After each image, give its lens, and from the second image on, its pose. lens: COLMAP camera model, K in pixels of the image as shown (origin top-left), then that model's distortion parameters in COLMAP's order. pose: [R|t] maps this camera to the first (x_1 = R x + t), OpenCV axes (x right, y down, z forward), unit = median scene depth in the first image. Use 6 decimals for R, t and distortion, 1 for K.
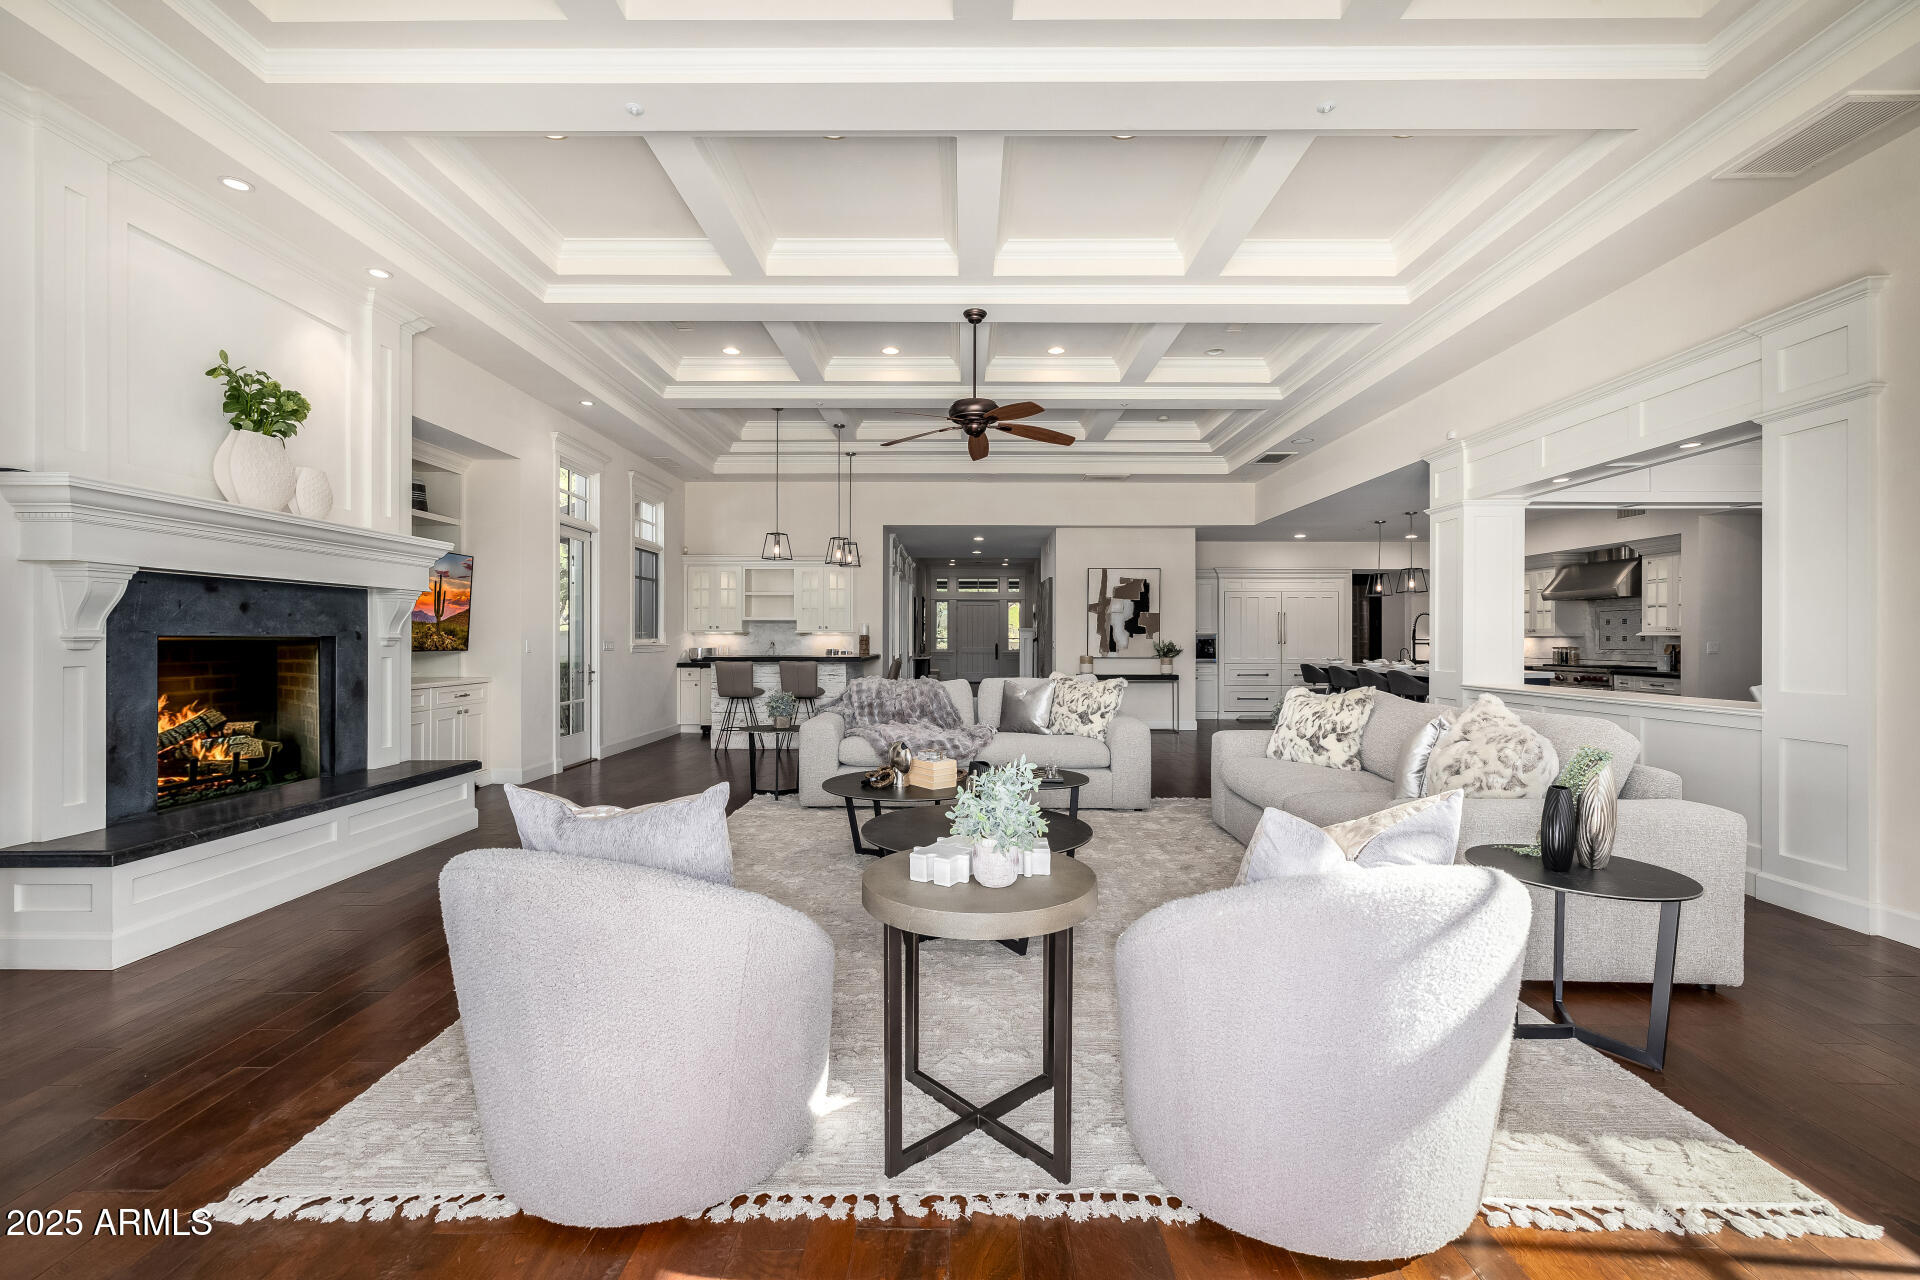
lens RADIAL K [[810.1, 0, 952.6], [0, 810.1, 642.8], [0, 0, 1]] dist [-0.001282, -0.000029]
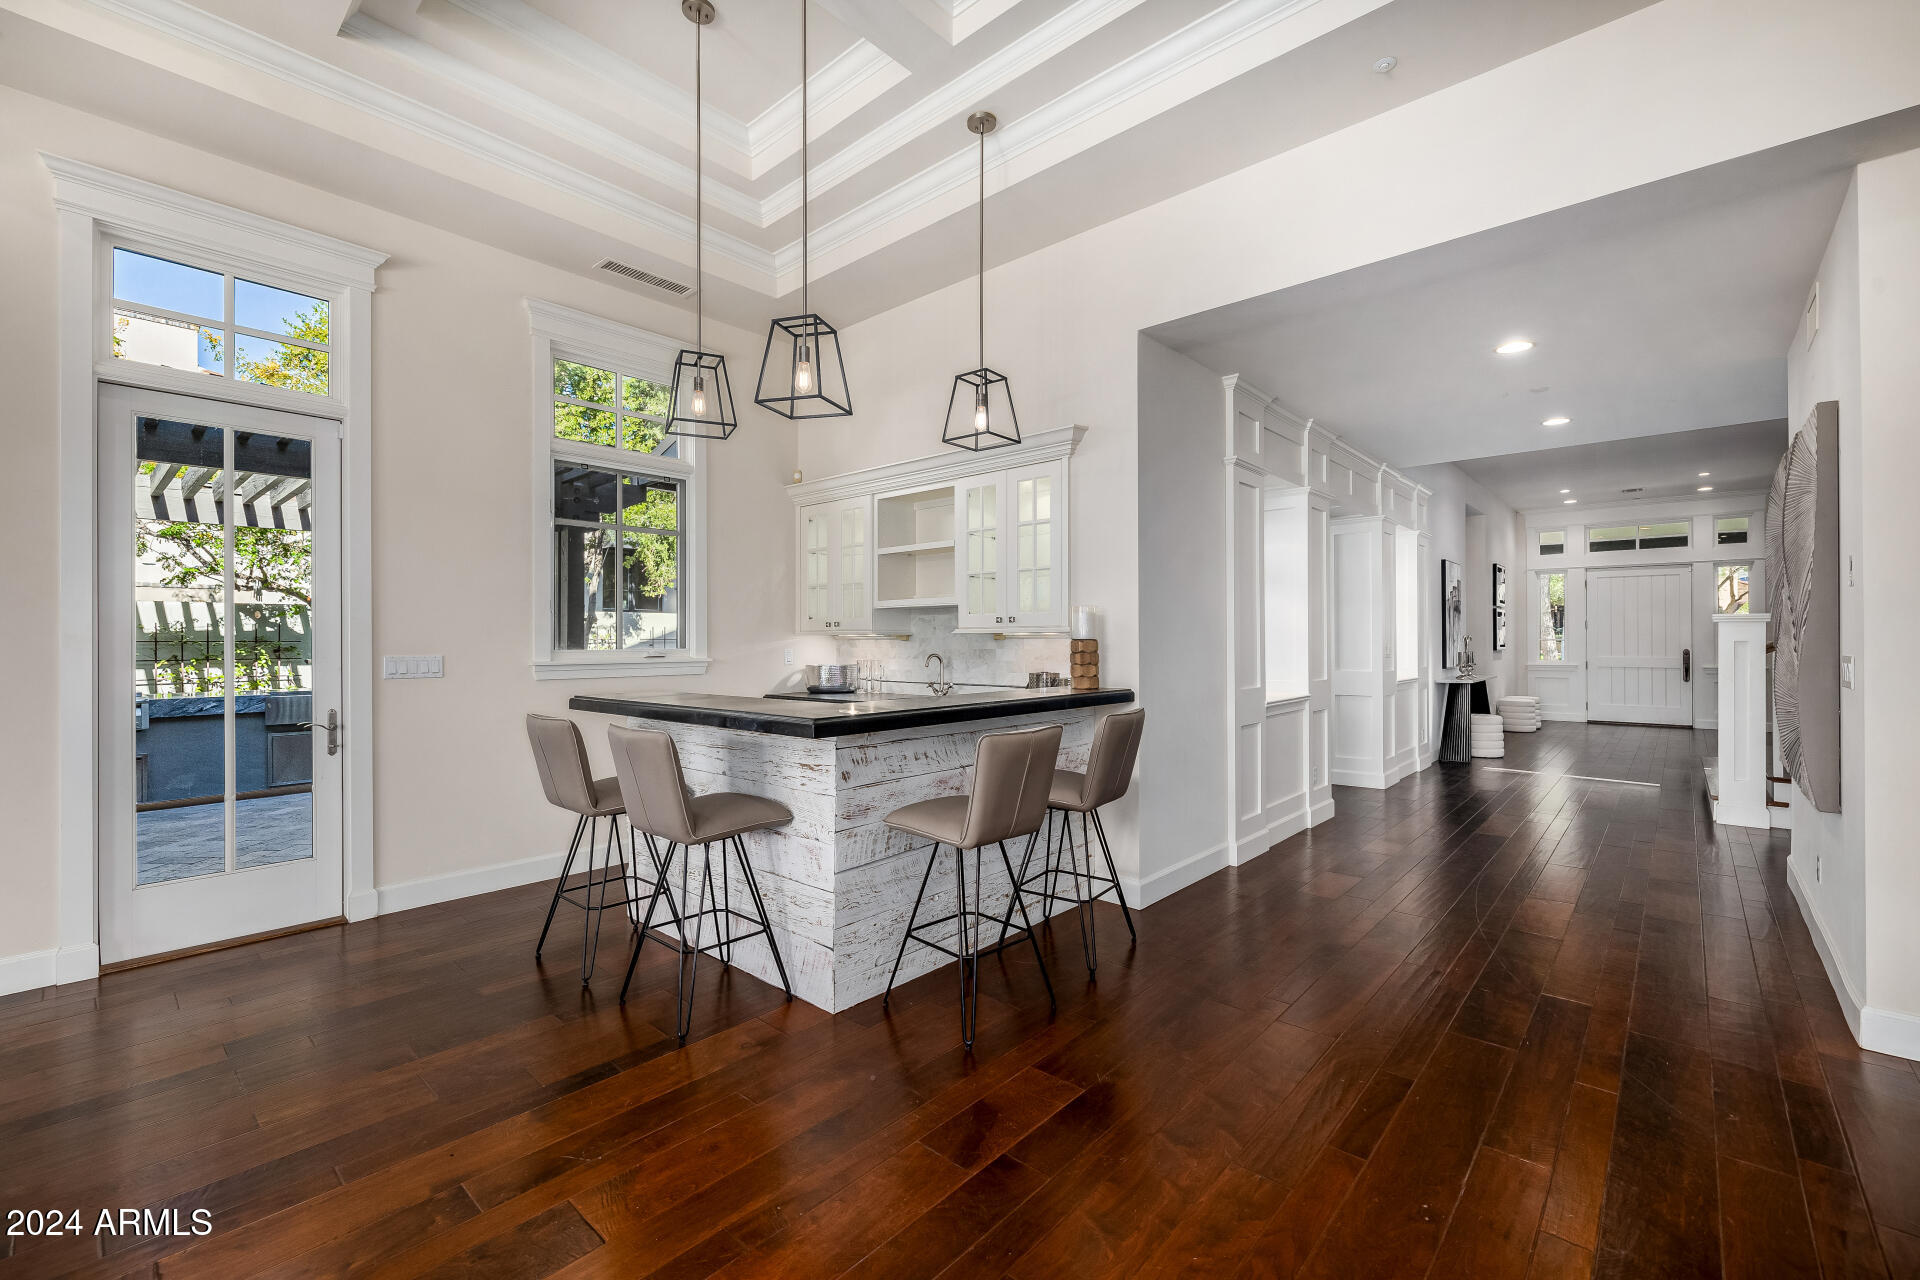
lens RADIAL K [[810.1, 0, 969.5], [0, 810.1, 637.5], [0, 0, 1]] dist [-0.001282, -0.000029]
pose [[0.760837, -0.005169, -0.648922, 0.181312], [0.001157, 0.999977, -0.006609, -0.015207], [0.648942, 0.004277, 0.760826, 1.361863]]
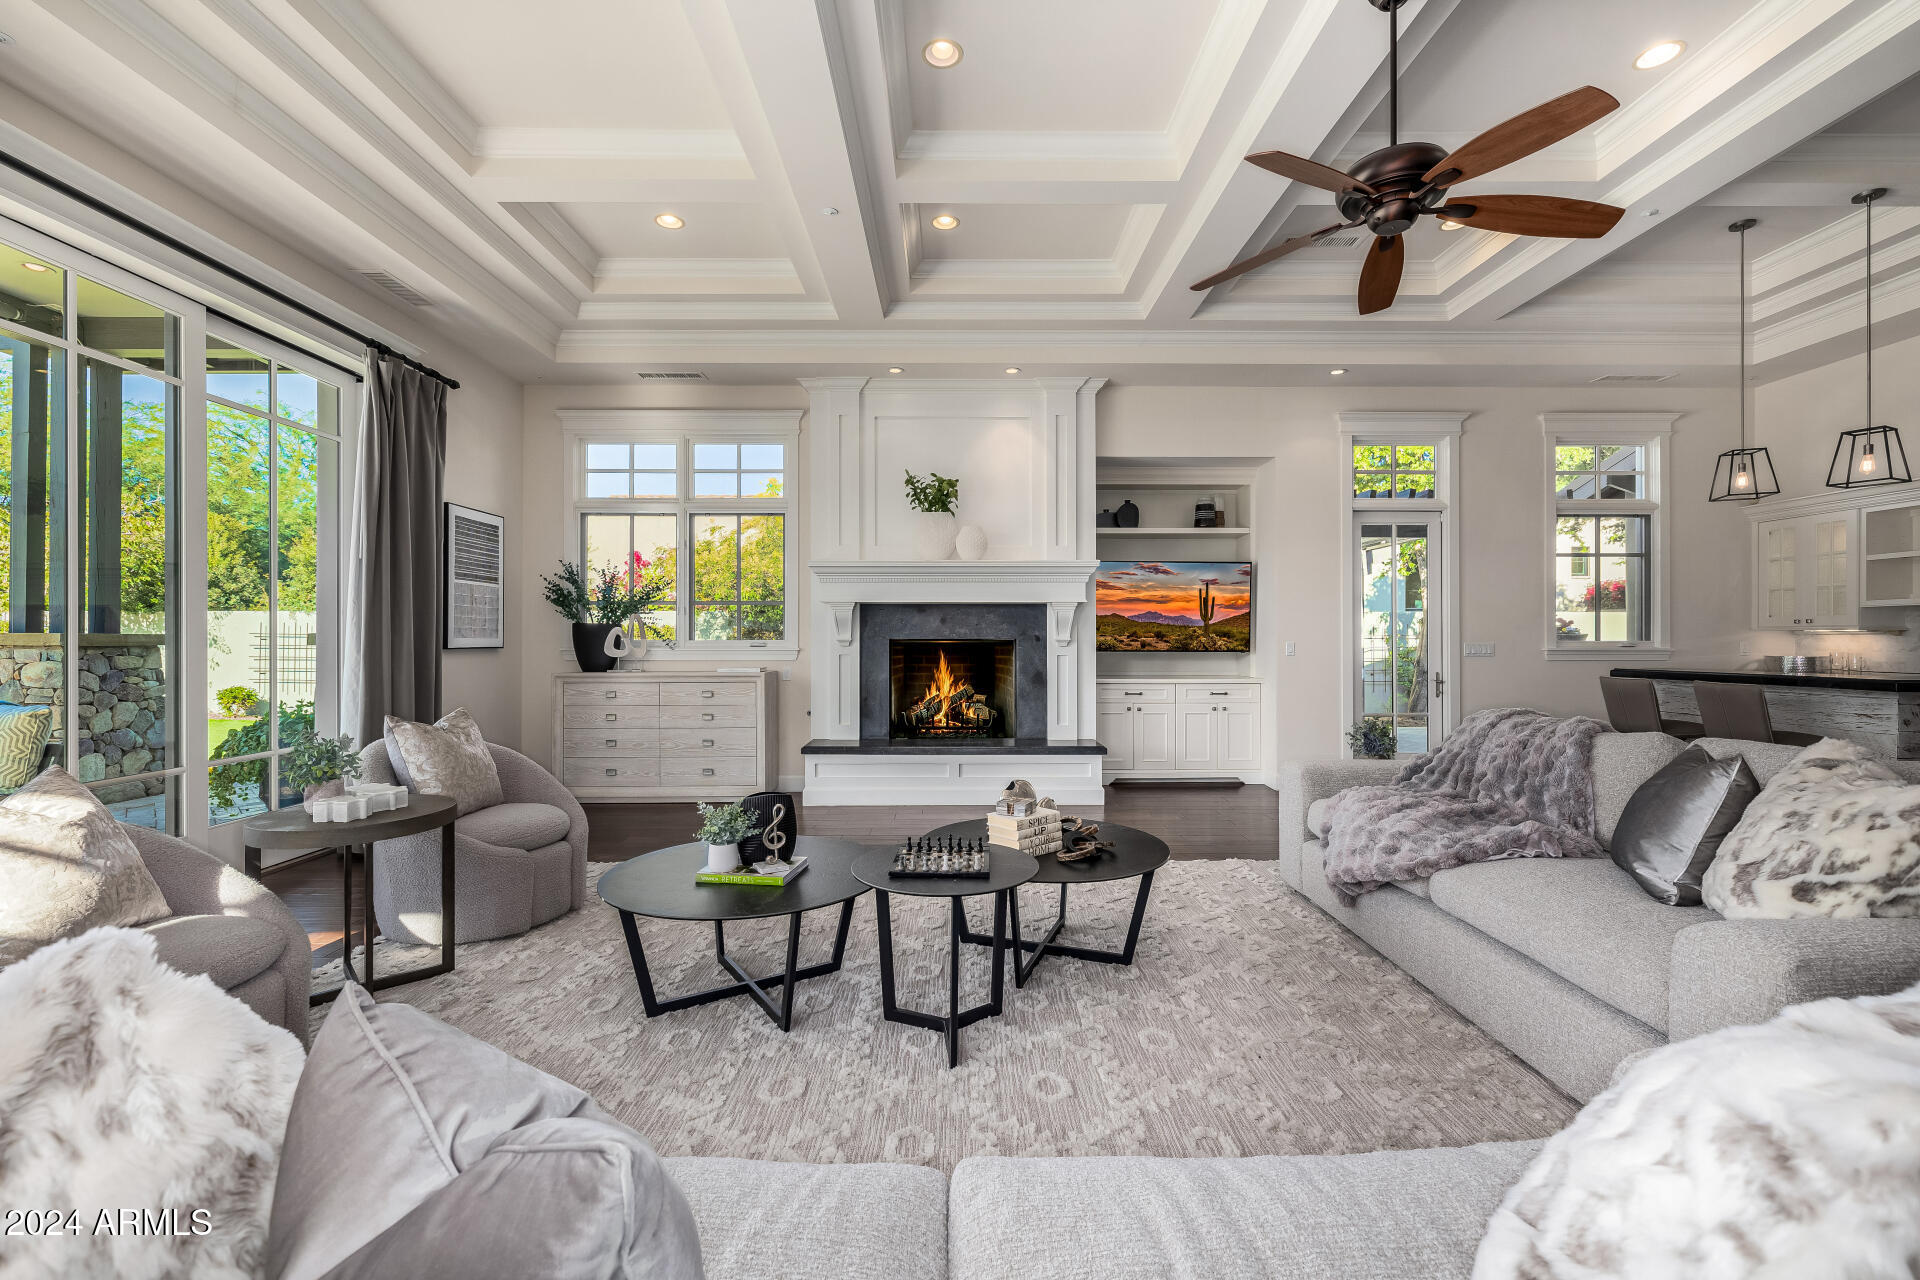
lens RADIAL K [[810.1, 0, 950.2], [0, 810.1, 634.8], [0, 0, 1]] dist [-0.001282, -0.000029]
pose [[0.016084, -0.006136, -0.999852, 0.555359], [-0.005142, 0.999967, -0.006220, -0.005132], [0.999857, 0.005242, 0.016052, 0.760291]]
